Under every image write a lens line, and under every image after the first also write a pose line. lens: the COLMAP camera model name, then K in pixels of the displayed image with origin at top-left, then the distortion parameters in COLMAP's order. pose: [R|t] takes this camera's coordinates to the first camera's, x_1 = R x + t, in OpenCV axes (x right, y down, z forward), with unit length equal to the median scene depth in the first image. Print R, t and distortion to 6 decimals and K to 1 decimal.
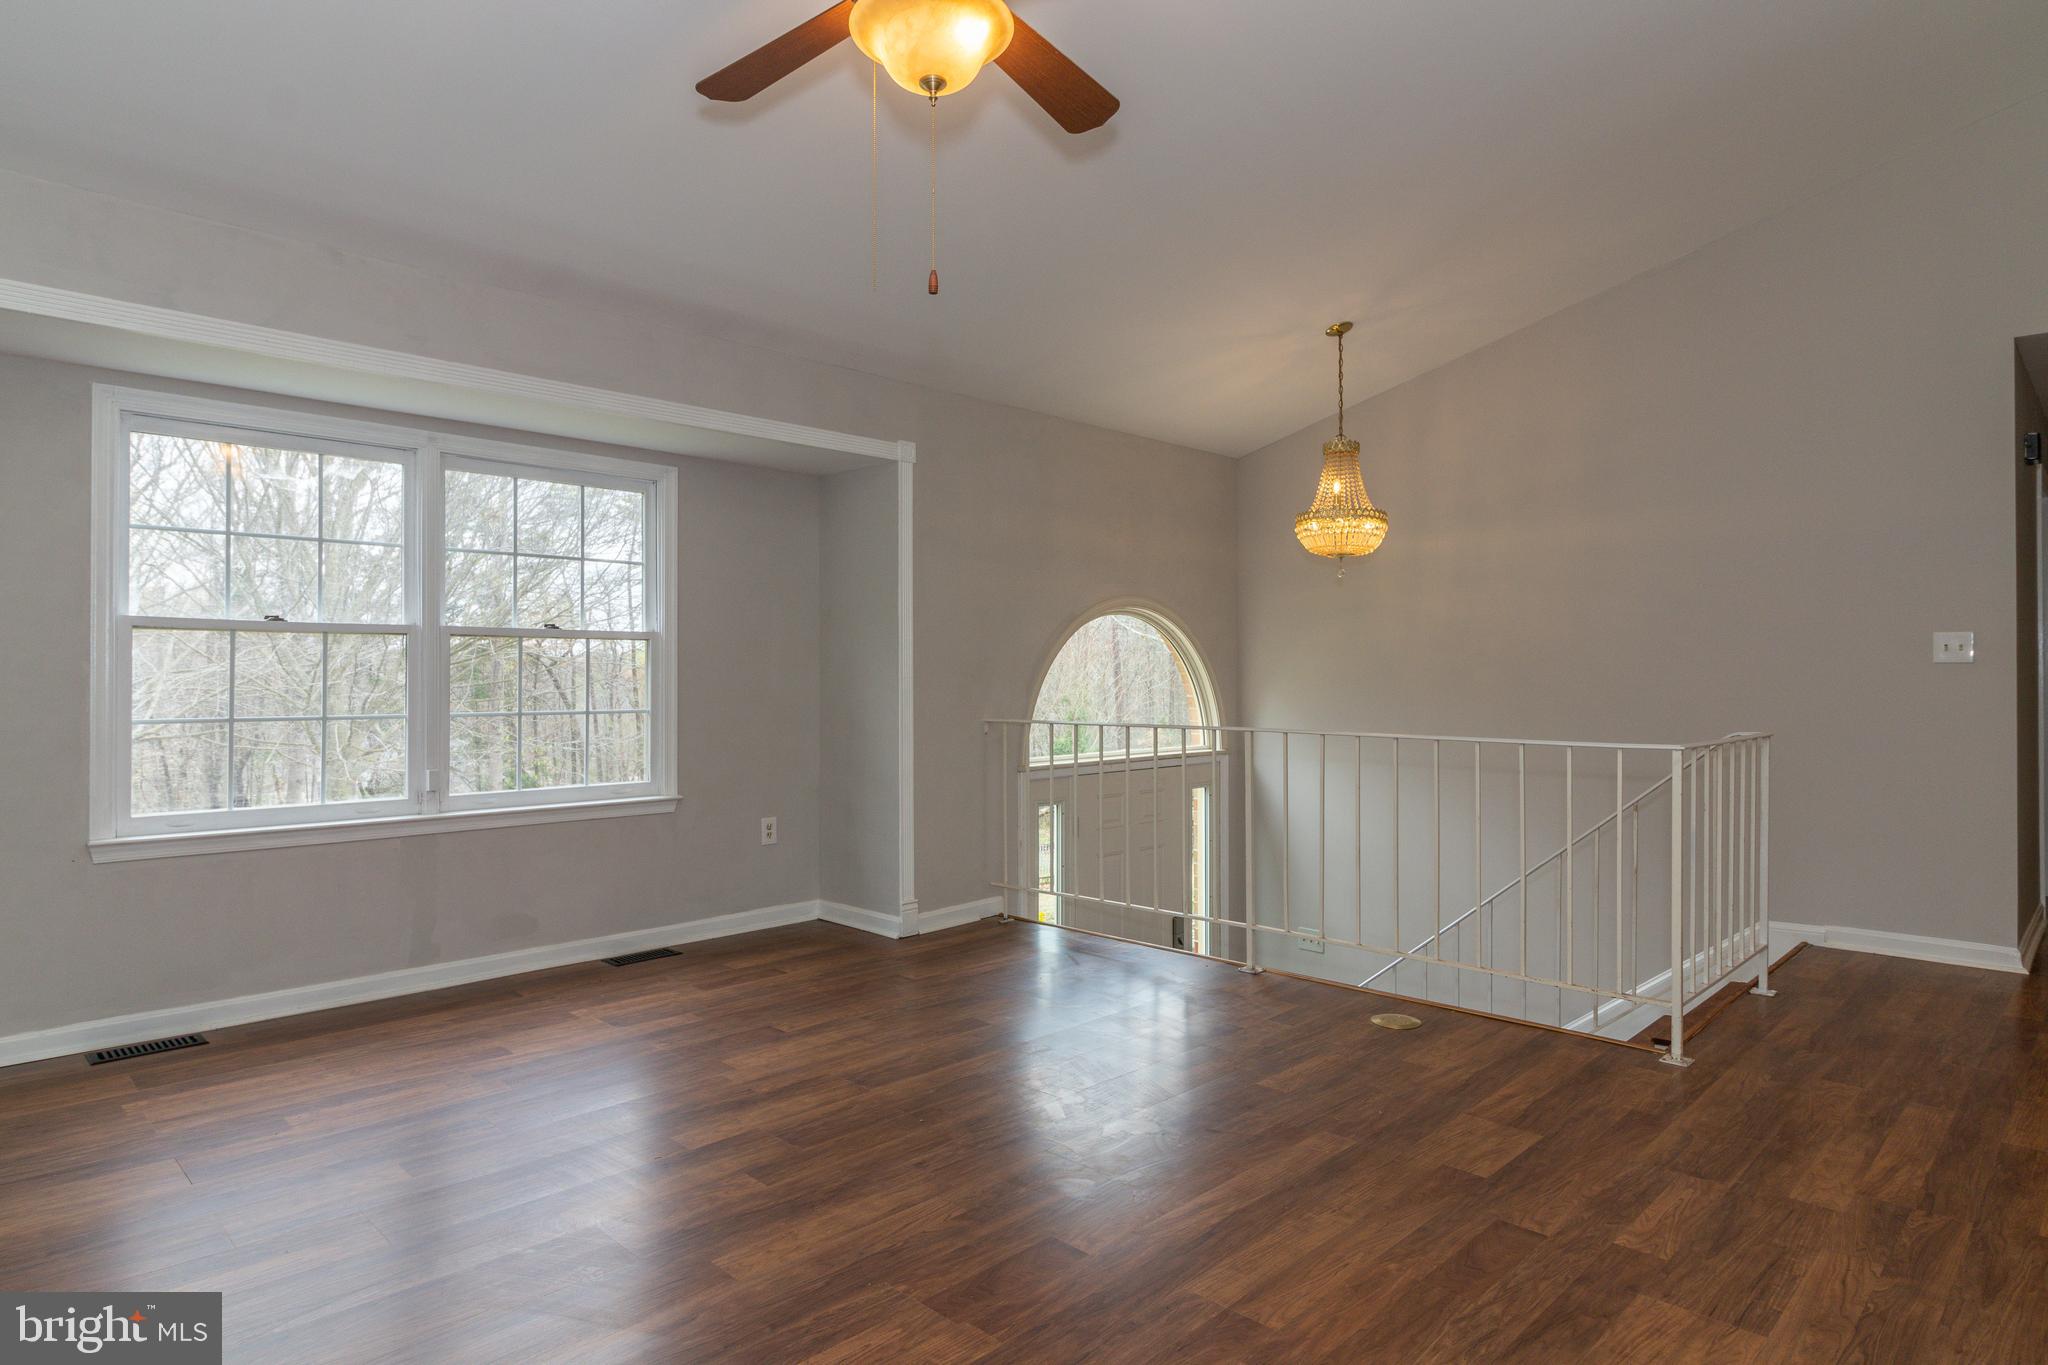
lens RADIAL K [[1169.8, 0, 1036.2], [0, 1169.8, 669.5], [0, 0, 1]] dist [-0.000981, -0.002815]
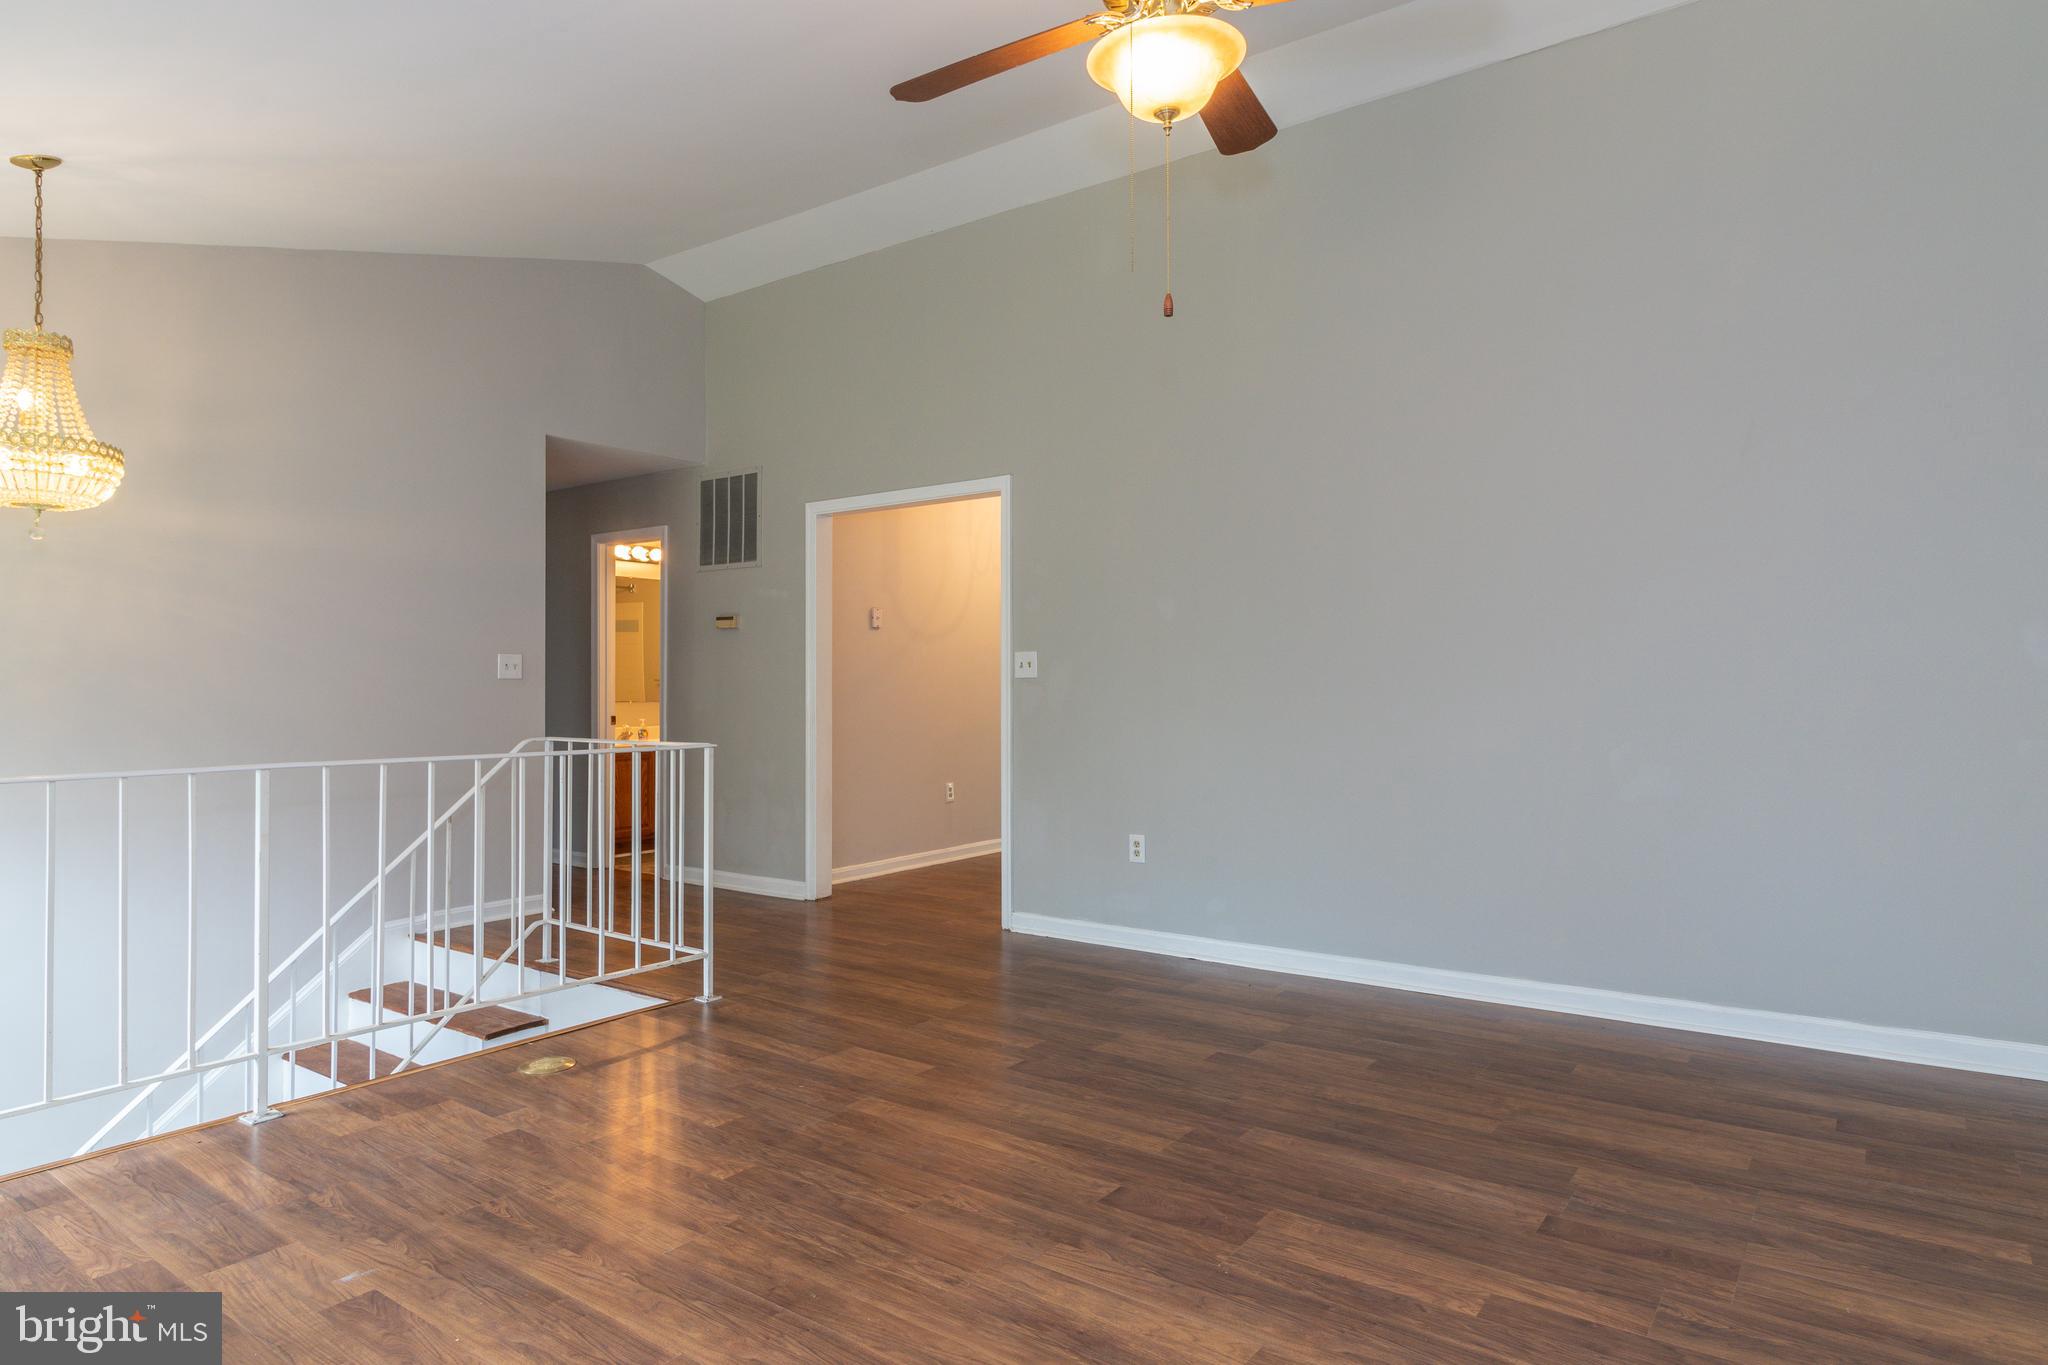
lens RADIAL K [[1169.8, 0, 1037.2], [0, 1169.8, 686.4], [0, 0, 1]] dist [-0.000981, -0.002815]
pose [[-0.146483, -0.001506, 0.989212, -0.691357], [-0.002303, 0.999997, 0.001182, 0.002926], [-0.989211, -0.002105, -0.146486, 0.797459]]
